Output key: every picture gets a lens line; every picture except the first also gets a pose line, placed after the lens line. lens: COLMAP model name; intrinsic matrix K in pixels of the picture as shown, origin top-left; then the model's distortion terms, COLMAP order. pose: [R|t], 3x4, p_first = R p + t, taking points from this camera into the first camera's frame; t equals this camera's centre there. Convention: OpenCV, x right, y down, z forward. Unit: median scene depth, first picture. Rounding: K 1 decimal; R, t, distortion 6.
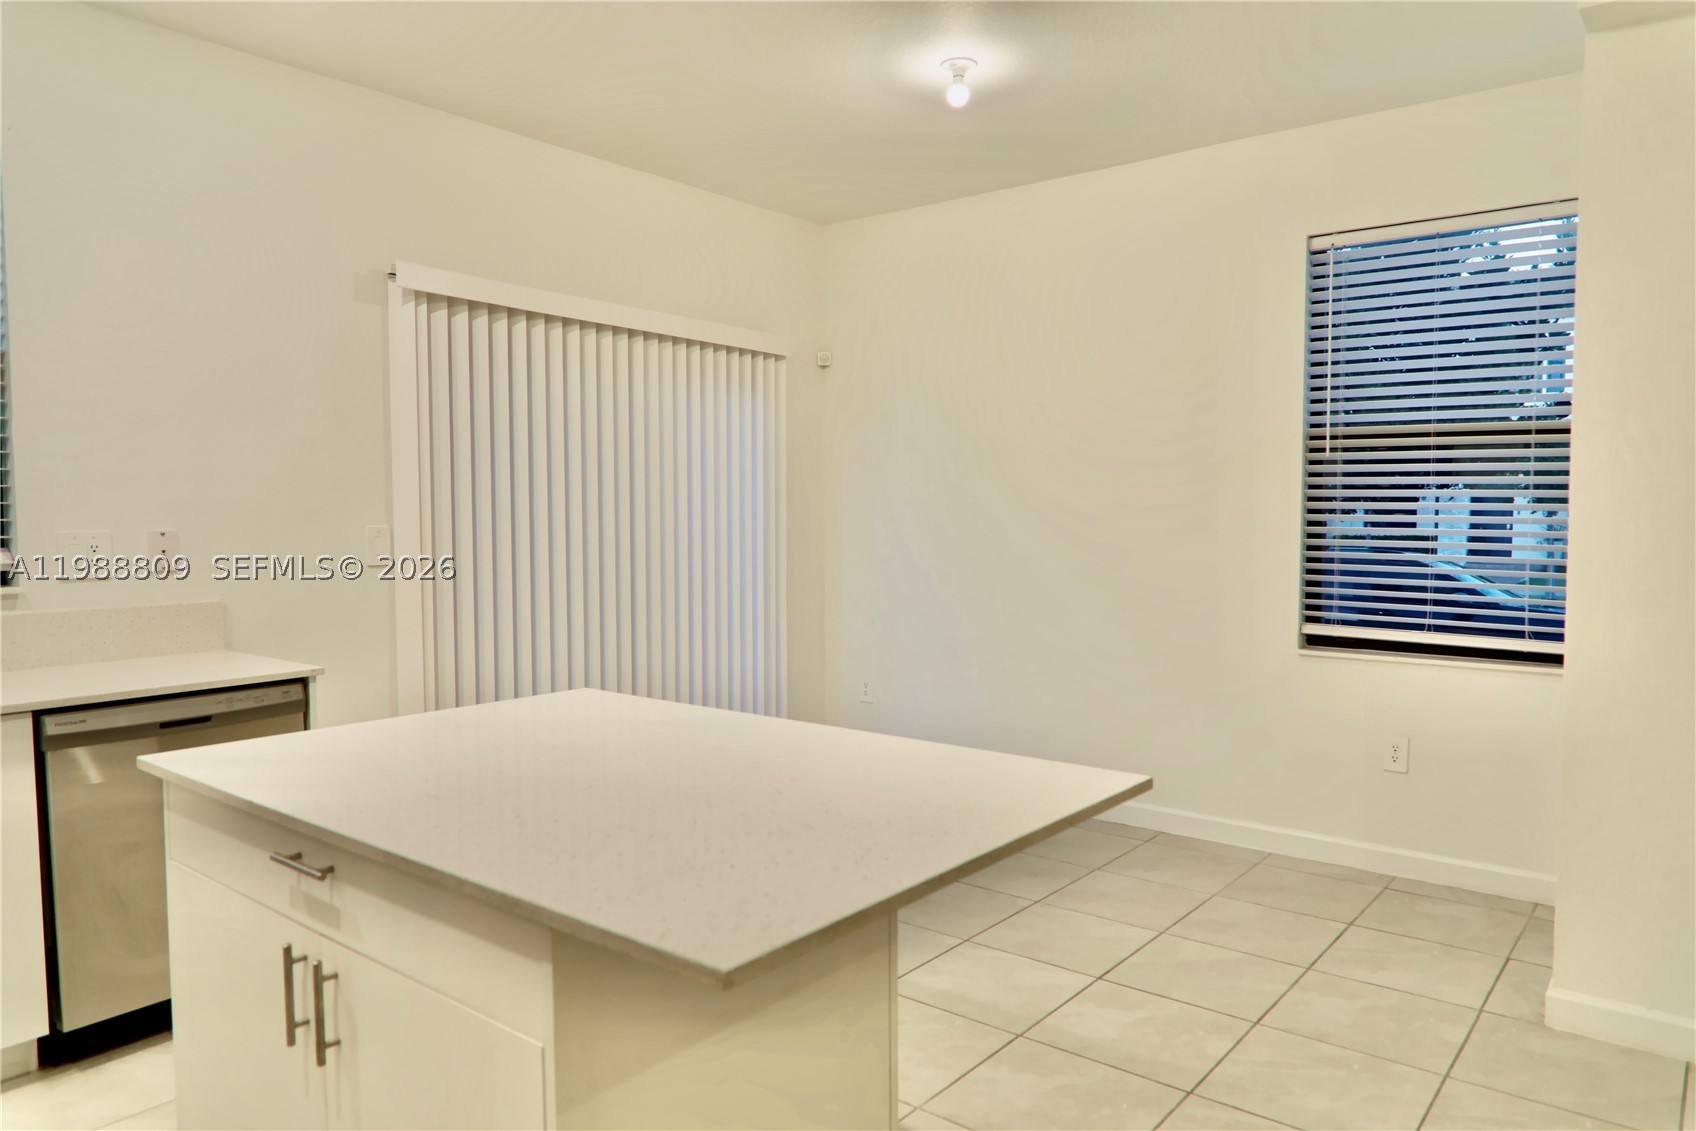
lens RADIAL K [[1107.7, 0, 842.6], [0, 1107.7, 583.2], [0, 0, 1]] dist [-0.001508, 0.001781]
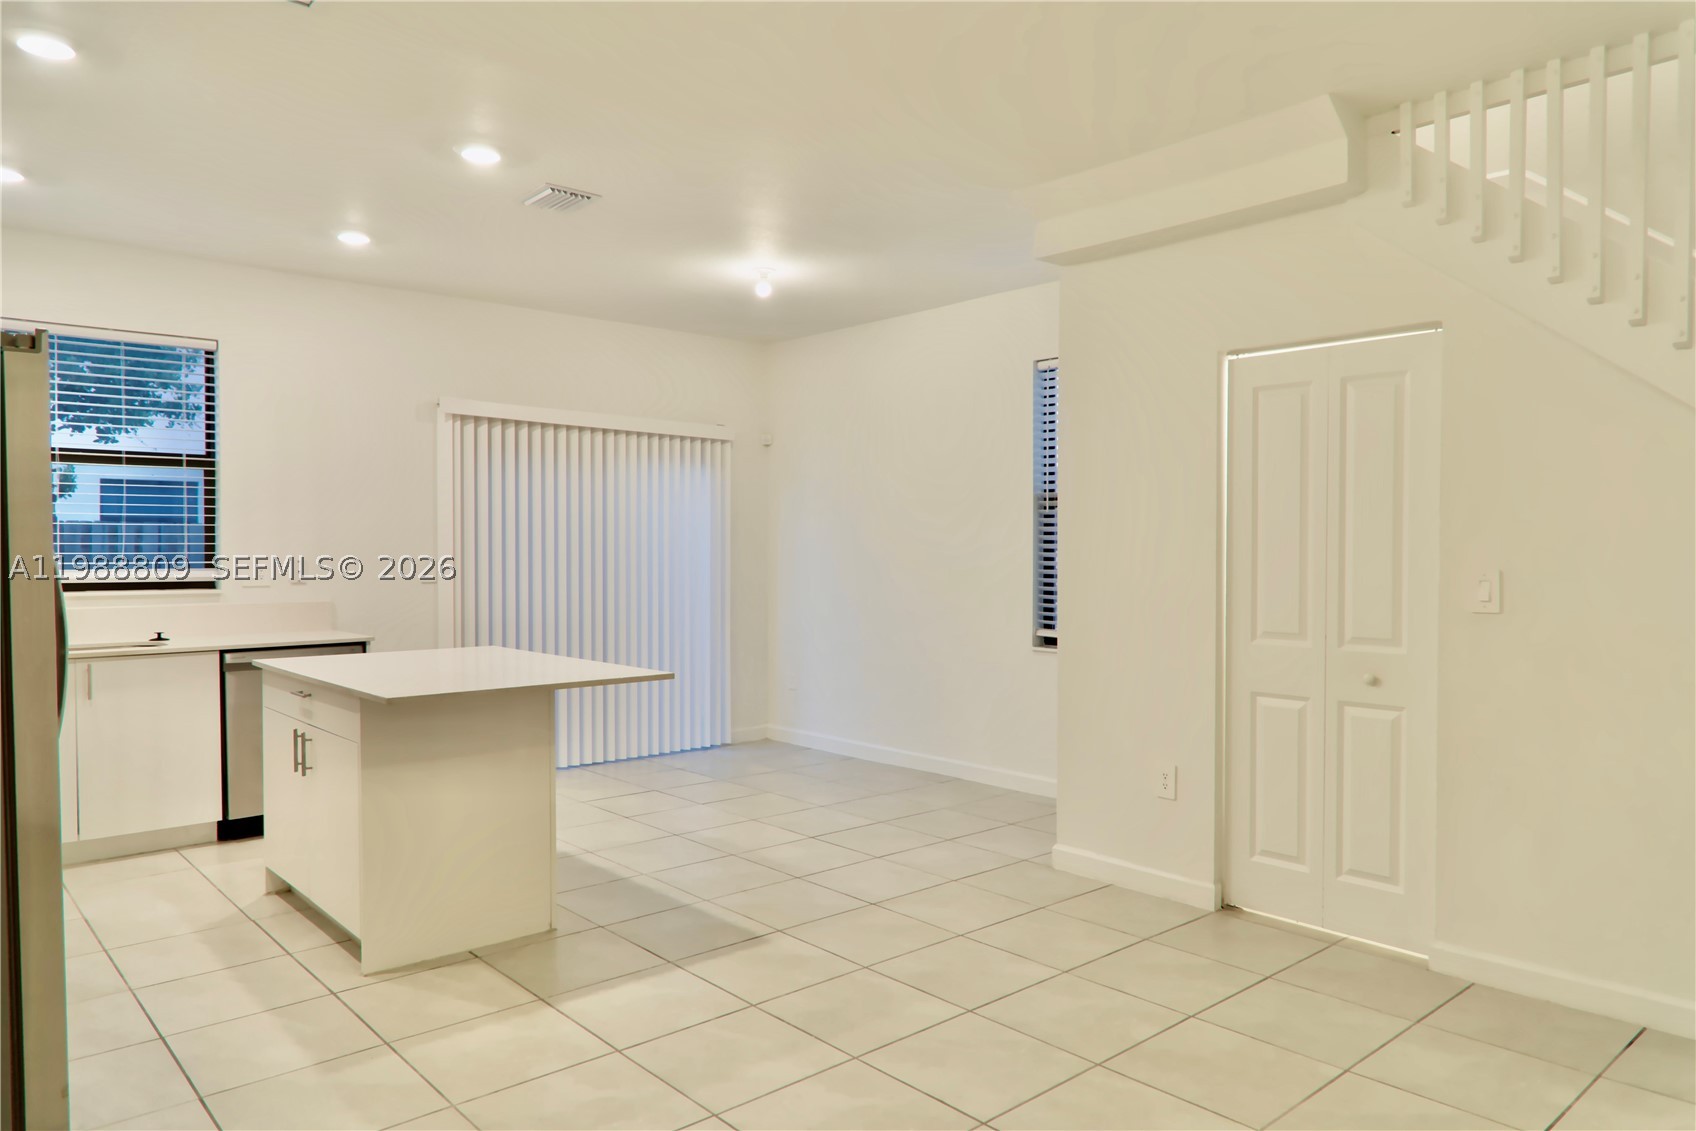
lens RADIAL K [[1107.7, 0, 839.2], [0, 1107.7, 580.0], [0, 0, 1]] dist [-0.001508, 0.001781]
pose [[0.985854, 0.006796, -0.167468, 0.636791], [-0.013430, 0.999168, -0.038514, 0.049713], [0.167067, 0.040218, 0.985125, -0.707156]]
